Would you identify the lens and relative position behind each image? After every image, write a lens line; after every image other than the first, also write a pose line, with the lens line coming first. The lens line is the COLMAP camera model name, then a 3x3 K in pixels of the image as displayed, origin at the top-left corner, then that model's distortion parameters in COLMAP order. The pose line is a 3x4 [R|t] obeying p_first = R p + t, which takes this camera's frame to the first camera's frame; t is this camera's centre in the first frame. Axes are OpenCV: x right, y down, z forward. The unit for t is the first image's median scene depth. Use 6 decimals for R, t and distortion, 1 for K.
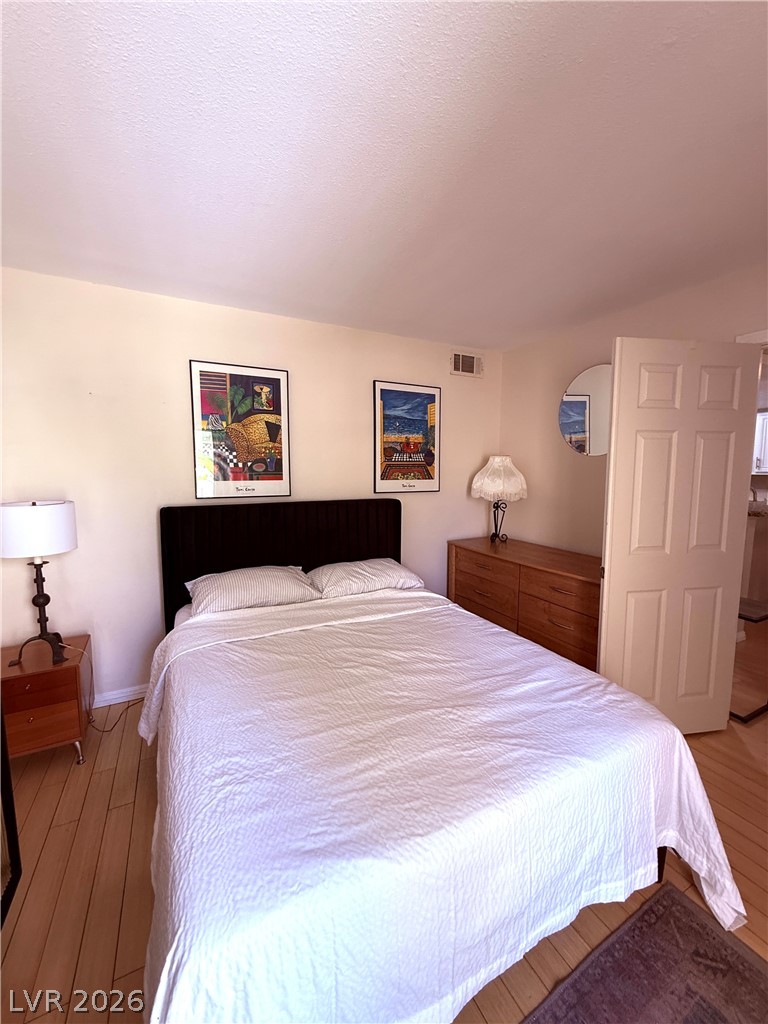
lens RADIAL K [[407.7, 0, 383.3], [0, 407.7, 508.8], [0, 0, 1]] dist [0.000022, 0.001168]
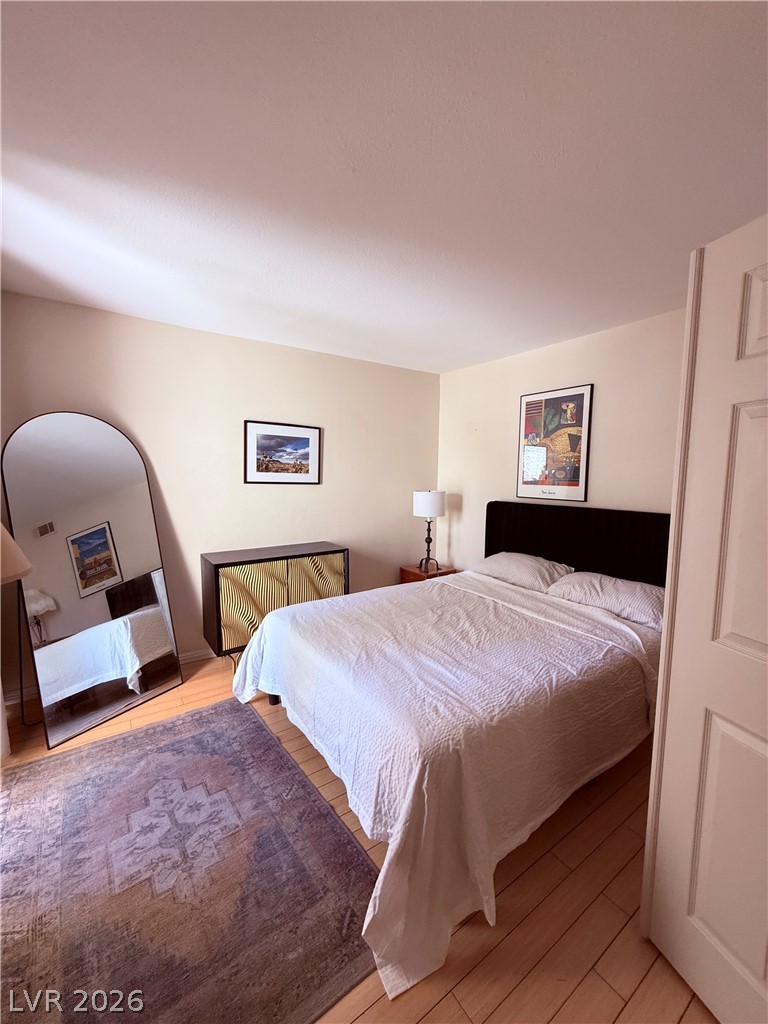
lens RADIAL K [[407.7, 0, 388.5], [0, 407.7, 509.1], [0, 0, 1]] dist [0.000022, 0.001168]
pose [[0.136327, 0.087445, -0.986797, 0.846788], [-0.109964, 0.991277, 0.072651, -0.037861], [0.984542, 0.098608, 0.144754, 0.397041]]
